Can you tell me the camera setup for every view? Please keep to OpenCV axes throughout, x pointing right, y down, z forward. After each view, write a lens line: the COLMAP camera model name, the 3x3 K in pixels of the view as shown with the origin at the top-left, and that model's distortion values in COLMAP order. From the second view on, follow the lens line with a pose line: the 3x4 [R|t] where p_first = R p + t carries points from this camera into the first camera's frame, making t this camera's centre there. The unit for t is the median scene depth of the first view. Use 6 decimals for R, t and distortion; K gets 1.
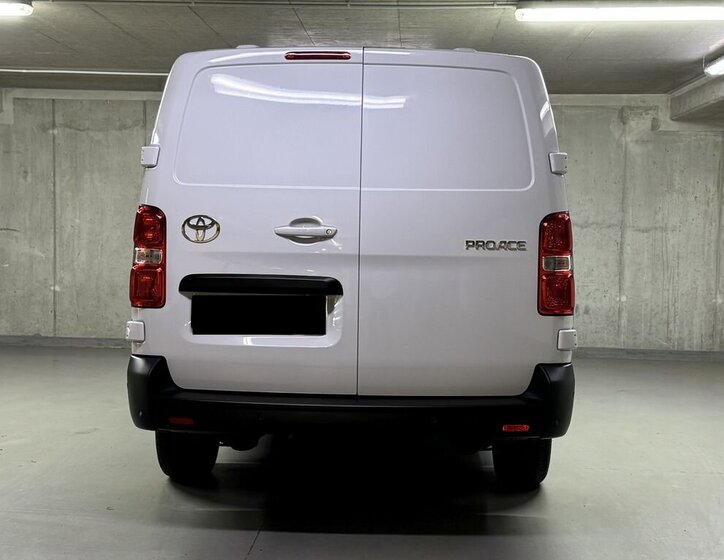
lens RADIAL K [[1093.2, 0, 357.7], [0, 1093.2, 283.8], [0, 0, 1]] dist [-0.034816, 0.000000]
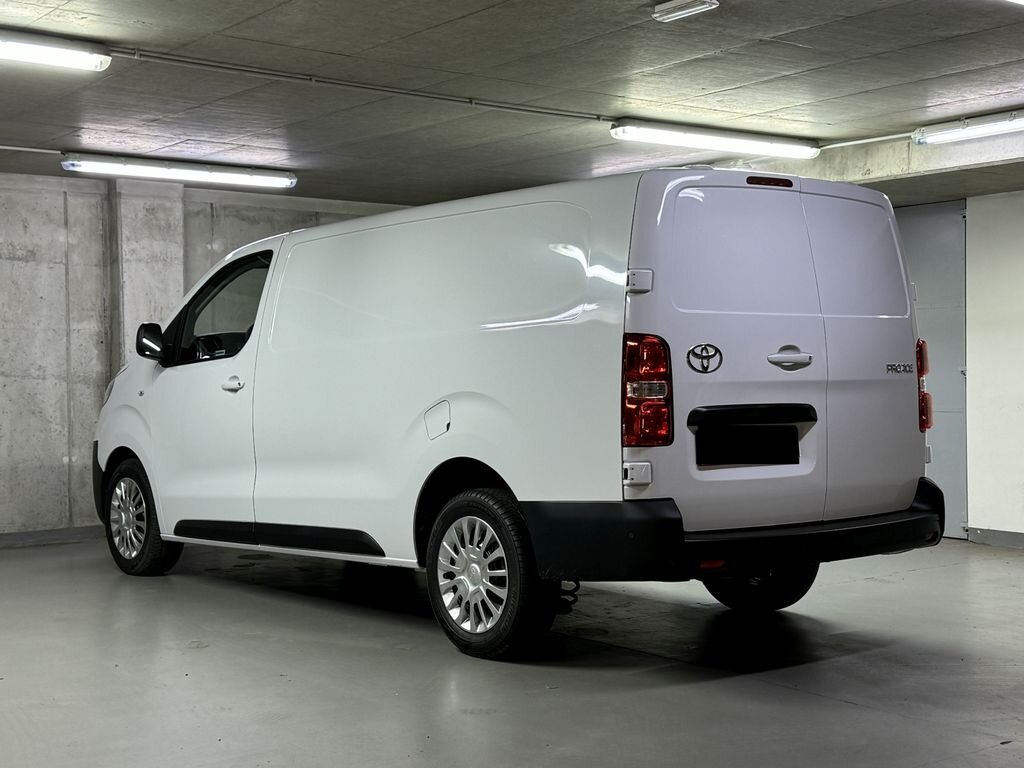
lens RADIAL K [[1440.7, 0, 513.0], [0, 1440.7, 384.9], [0, 0, 1]] dist [0.006743, 0.000000]
pose [[0.750827, -0.030858, 0.659778, -0.567841], [0.051787, 0.998583, -0.012228, -0.010943], [-0.658466, 0.043349, 0.751361, 0.094036]]
